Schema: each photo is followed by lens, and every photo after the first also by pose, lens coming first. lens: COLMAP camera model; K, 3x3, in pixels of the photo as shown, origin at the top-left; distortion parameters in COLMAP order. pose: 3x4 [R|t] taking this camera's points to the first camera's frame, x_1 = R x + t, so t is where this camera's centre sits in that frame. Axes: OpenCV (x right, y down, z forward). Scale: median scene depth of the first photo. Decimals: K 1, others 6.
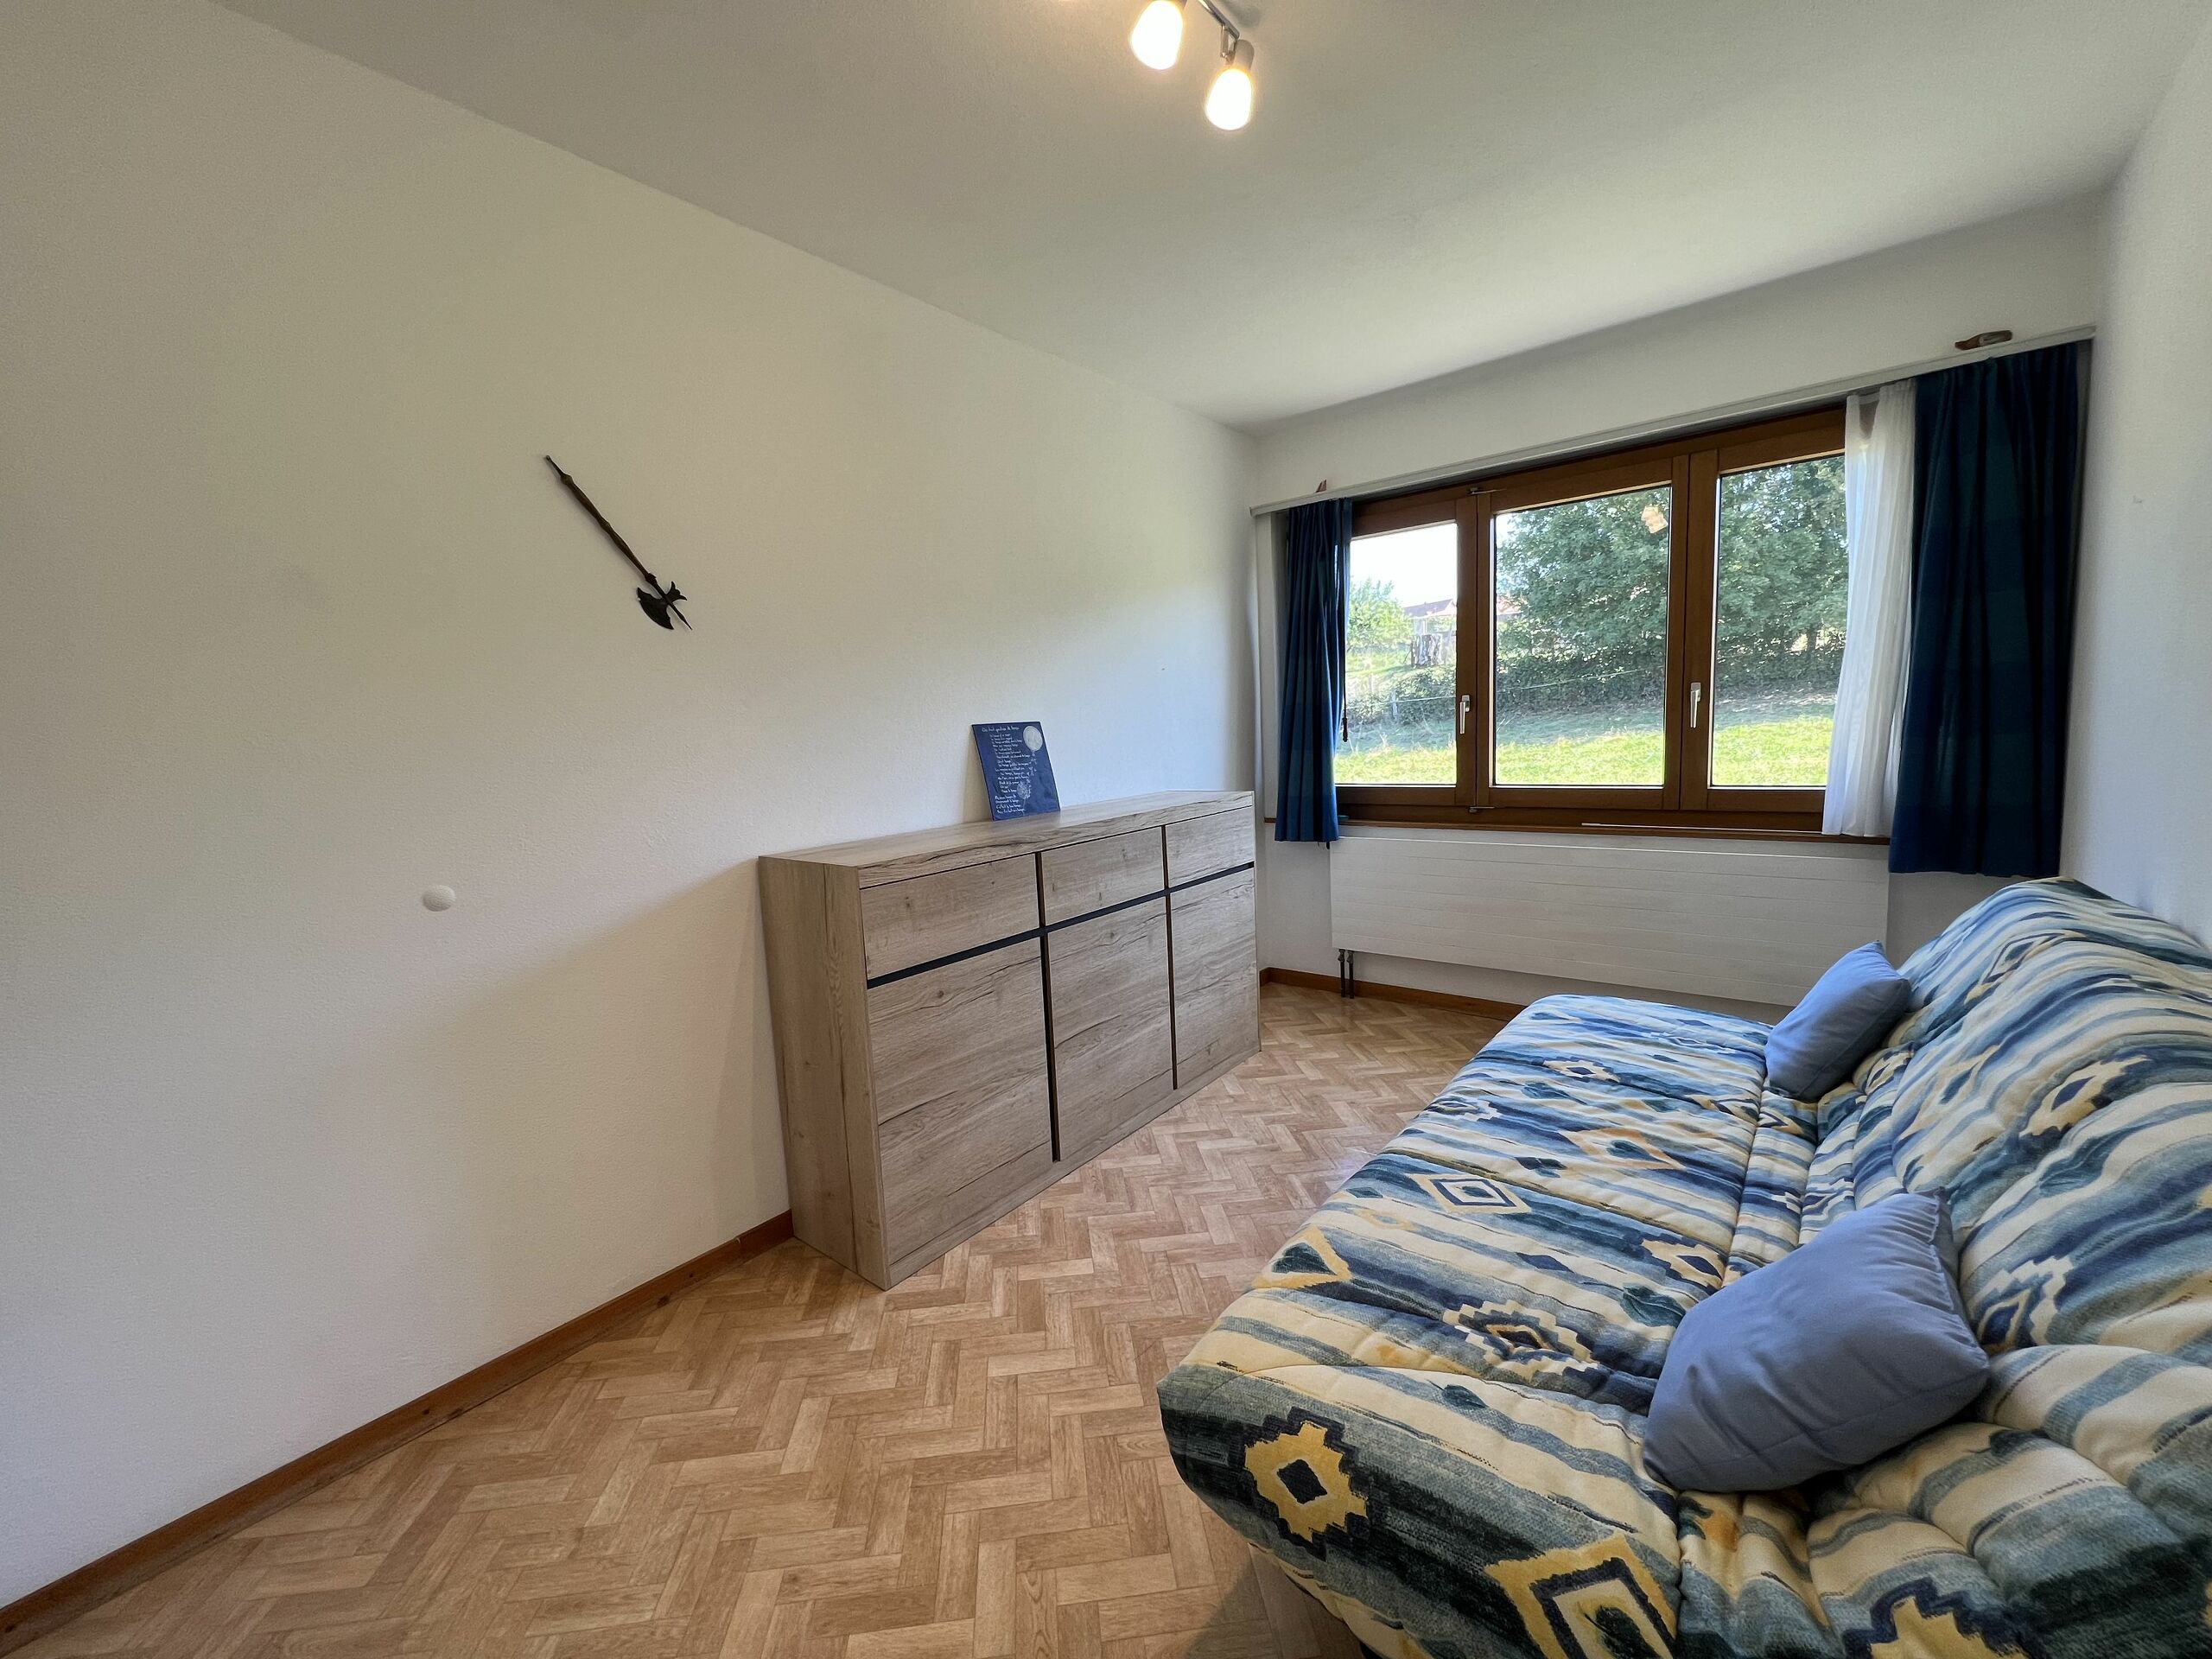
lens RADIAL K [[882.6, 0, 1098.5], [0, 882.6, 830.1], [0, 0, 1]] dist [-0.002590, 0.000368]
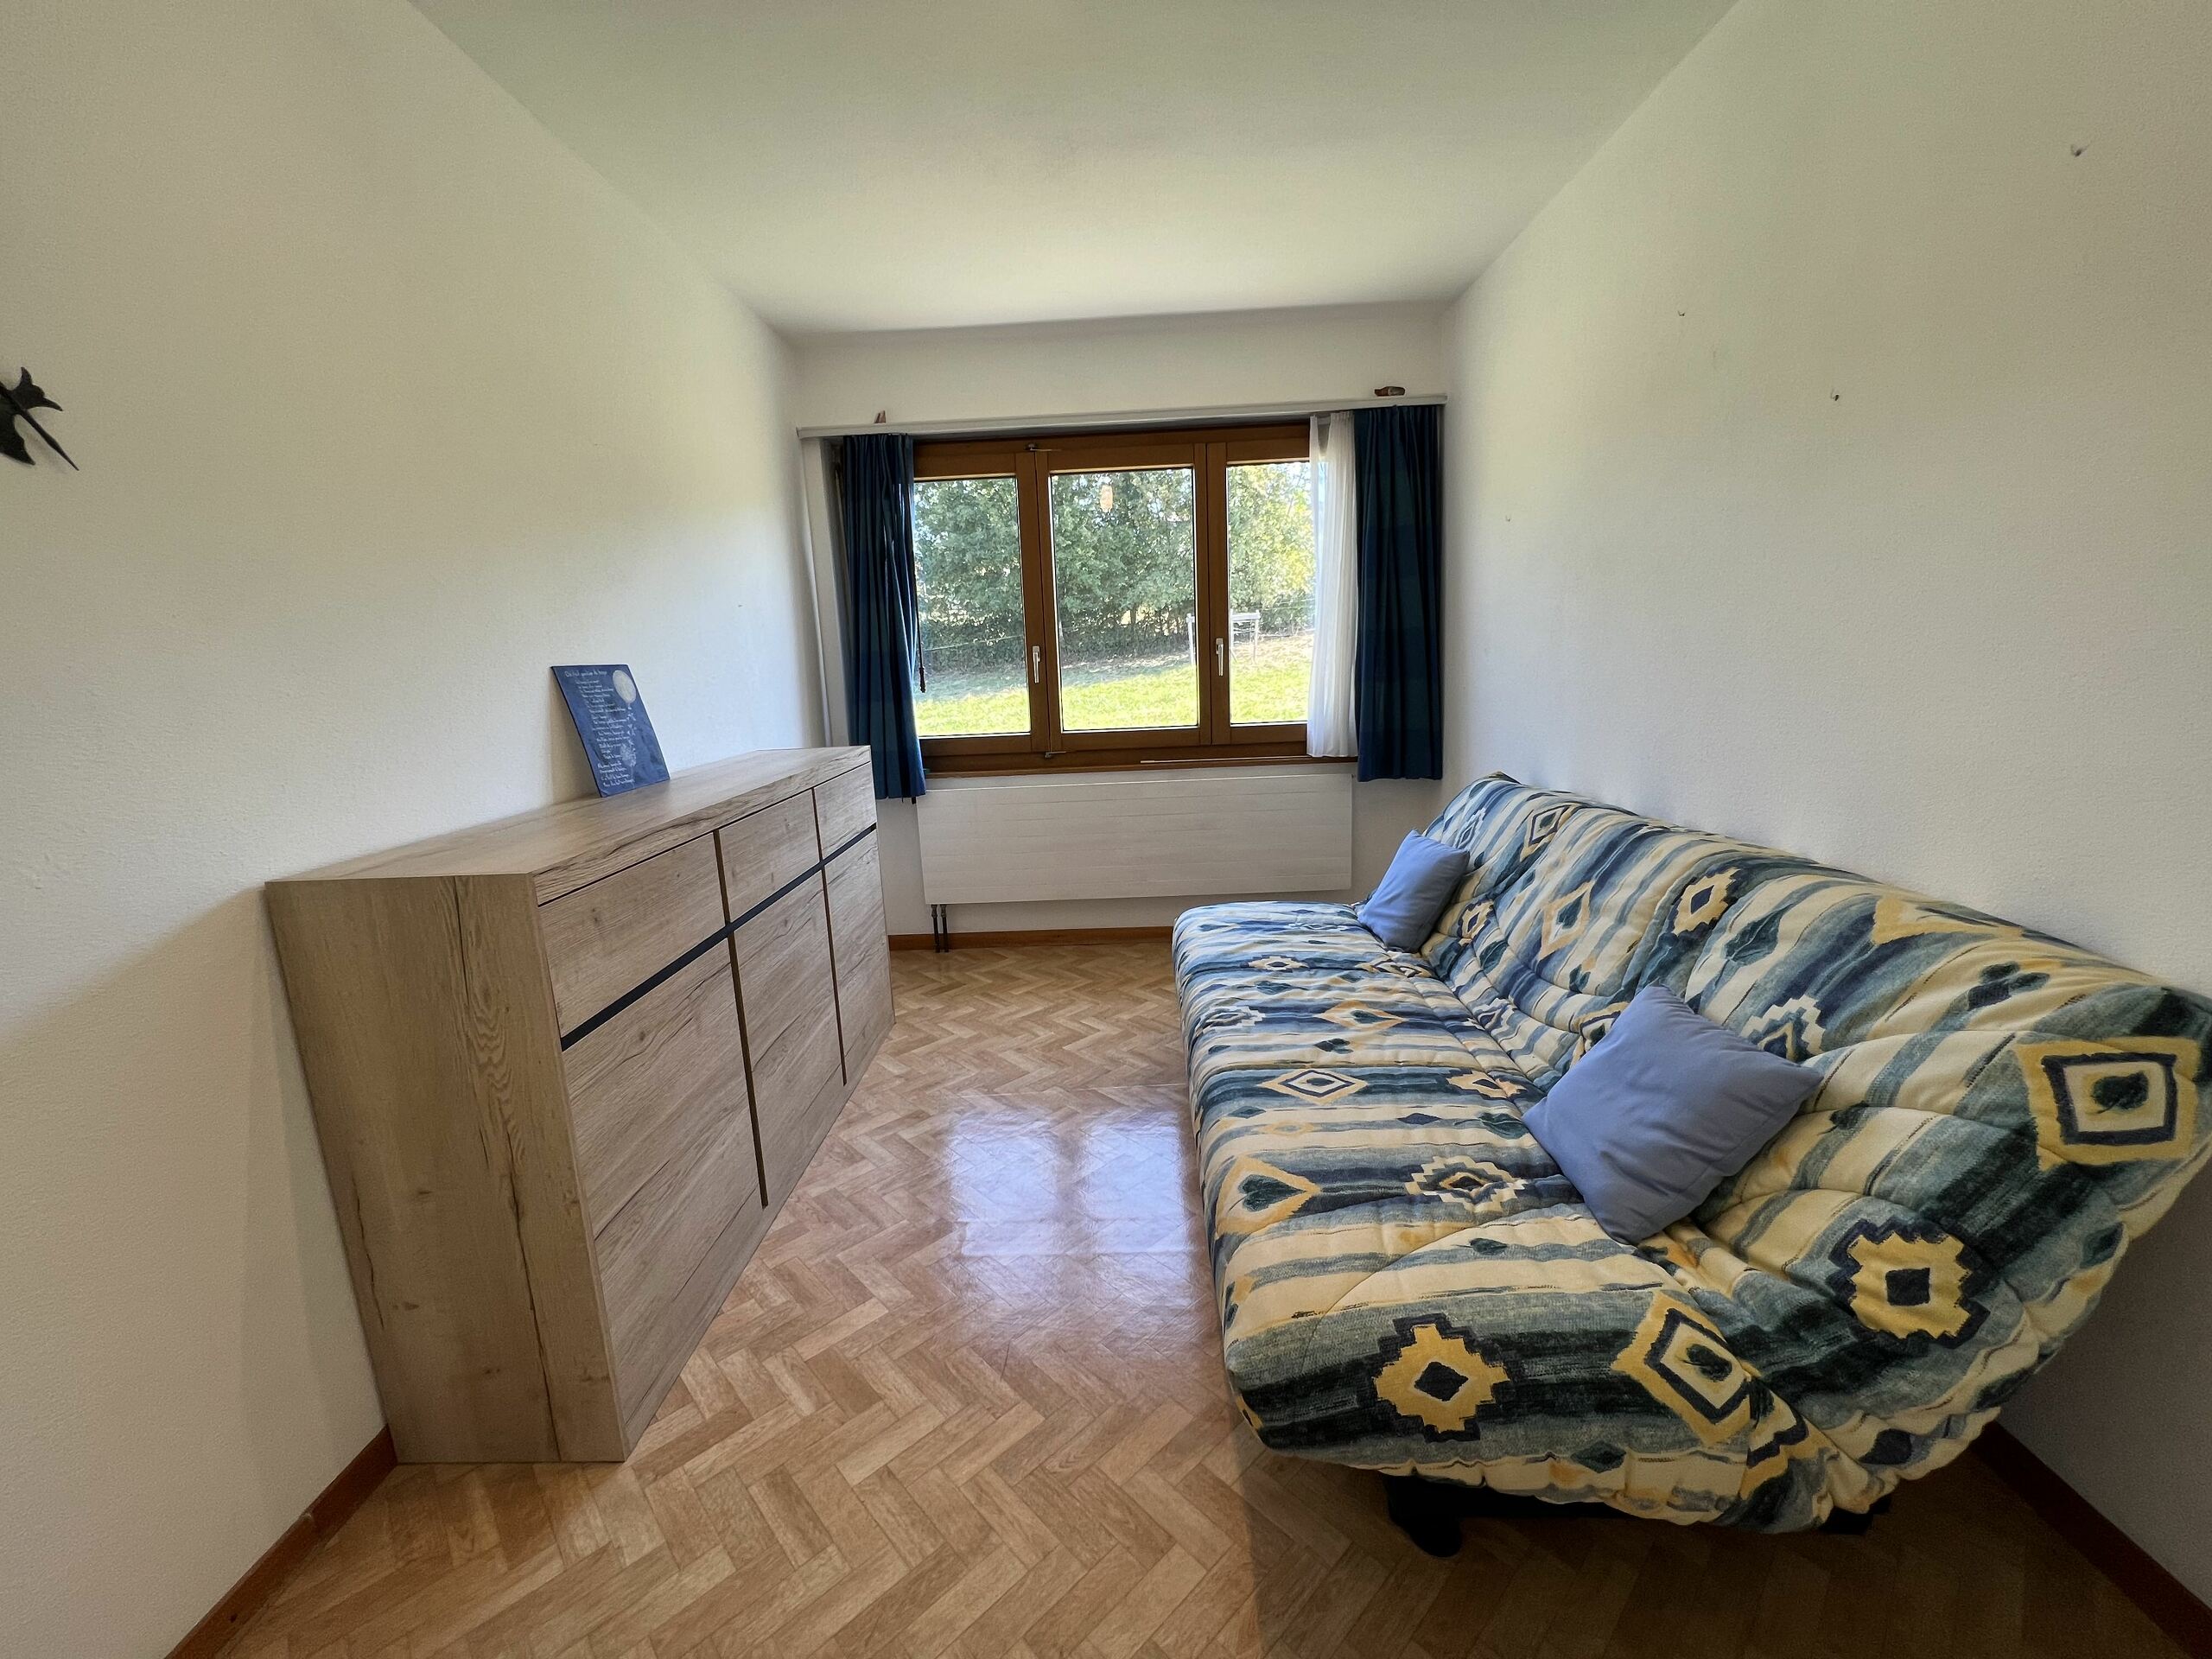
lens RADIAL K [[882.6, 0, 1098.5], [0, 882.6, 830.1], [0, 0, 1]] dist [-0.002590, 0.000368]
pose [[0.791154, -0.102741, 0.602926, -0.350165], [0.076462, 0.994671, 0.069164, -0.003646], [-0.606819, -0.008618, 0.794793, 0.231787]]
